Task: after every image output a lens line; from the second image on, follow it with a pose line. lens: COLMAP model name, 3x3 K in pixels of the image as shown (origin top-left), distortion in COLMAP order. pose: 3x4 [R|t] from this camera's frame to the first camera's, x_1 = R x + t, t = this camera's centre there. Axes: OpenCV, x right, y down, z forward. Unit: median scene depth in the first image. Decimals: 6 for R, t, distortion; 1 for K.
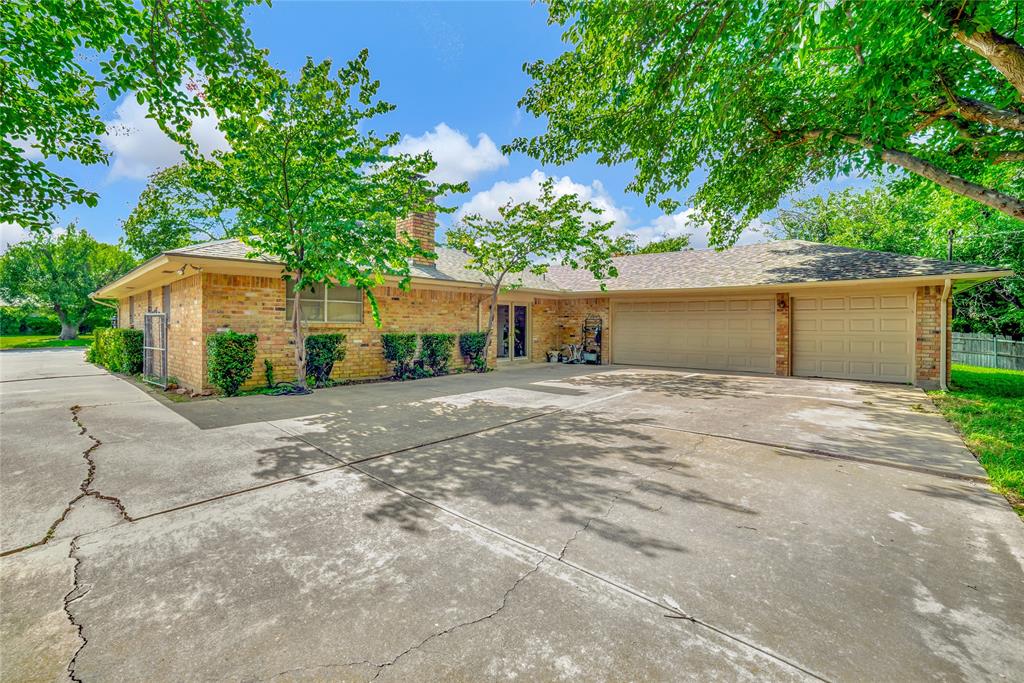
lens RADIAL K [[444.4, 0, 512.0], [0, 444.4, 341.5], [0, 0, 1]] dist [-0.030271, 0.014652]
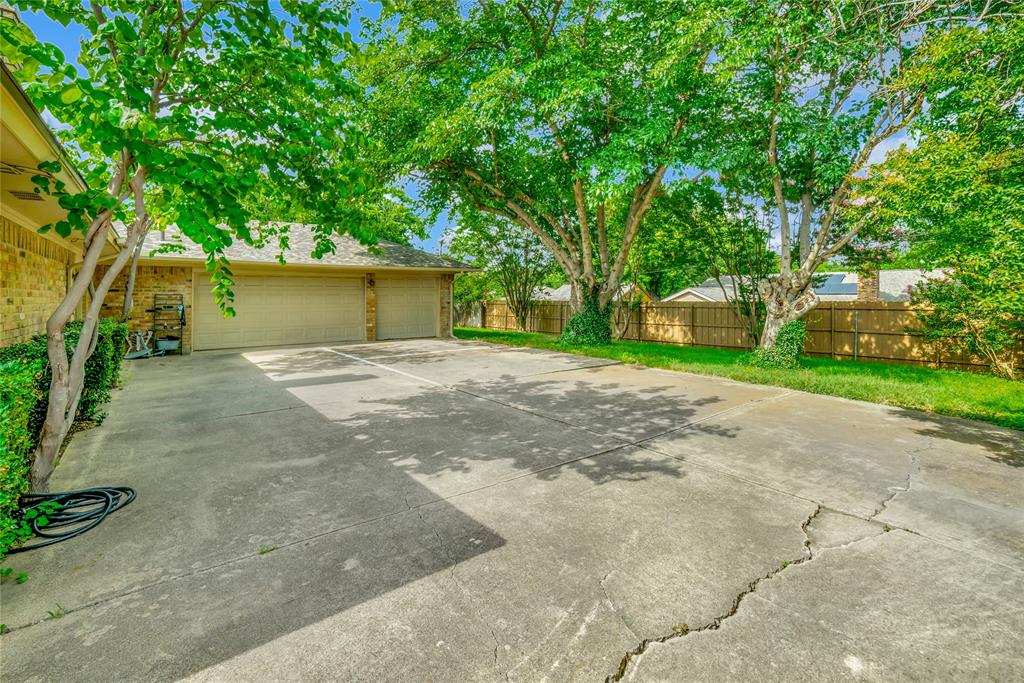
lens RADIAL K [[437.9, 0, 507.1], [0, 437.9, 335.3], [0, 0, 1]] dist [-0.099745, 0.044913]
pose [[0.228856, -0.087237, 0.969544, -0.820929], [0.038373, 0.996011, 0.080560, -0.037677], [-0.972704, 0.018768, 0.231290, 0.618193]]
